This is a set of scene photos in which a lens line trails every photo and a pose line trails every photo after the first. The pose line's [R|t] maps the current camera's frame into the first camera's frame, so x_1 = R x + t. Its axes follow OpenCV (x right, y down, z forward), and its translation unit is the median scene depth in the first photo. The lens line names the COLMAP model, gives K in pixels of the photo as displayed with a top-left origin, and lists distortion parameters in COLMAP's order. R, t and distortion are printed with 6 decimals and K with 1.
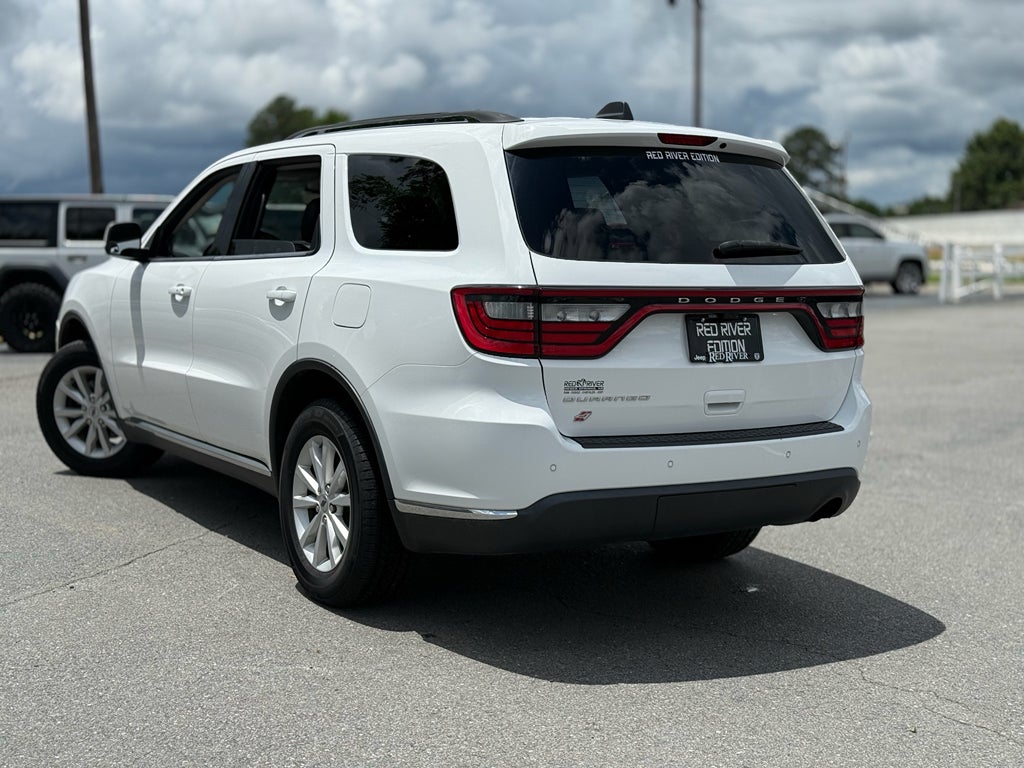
lens RADIAL K [[1419.1, 0, 512.0], [0, 1419.1, 384.0], [0, 0, 1]] dist [0.137850, -0.061235]
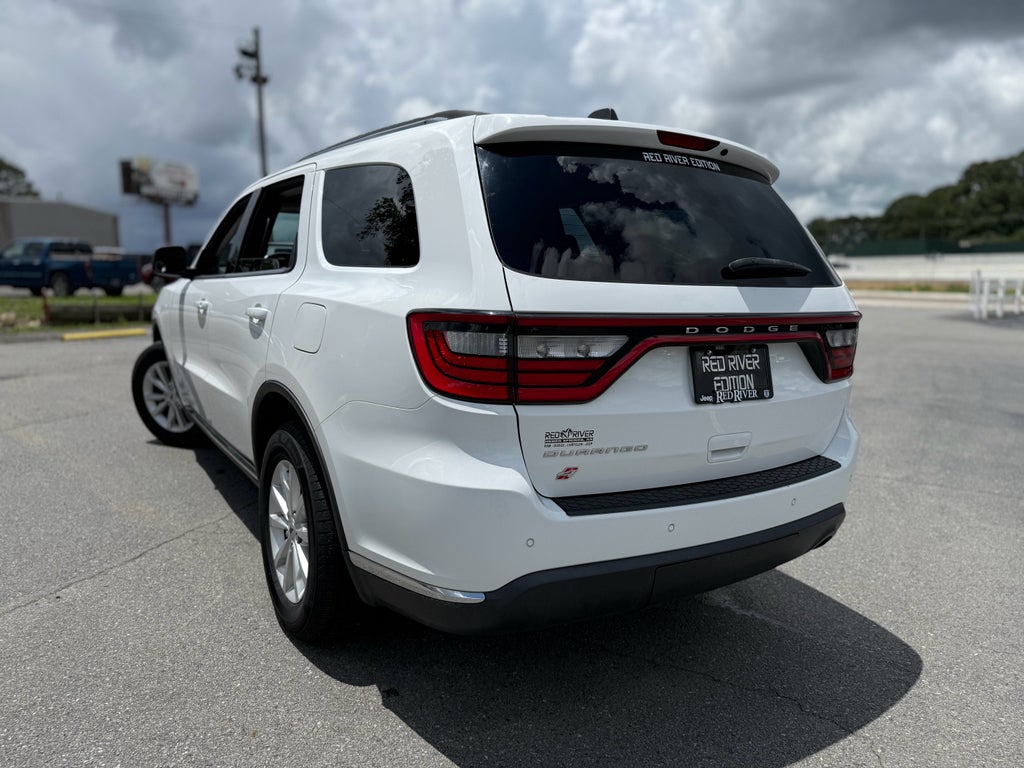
lens RADIAL K [[723.8, 0, 512.0], [0, 723.8, 384.0], [0, 0, 1]] dist [0.069216, -0.076689]
pose [[0.999921, 0.009574, 0.008096, 0.013899], [-0.009976, 0.998643, 0.051118, -0.046694], [-0.007596, -0.051195, 0.998660, 0.563518]]
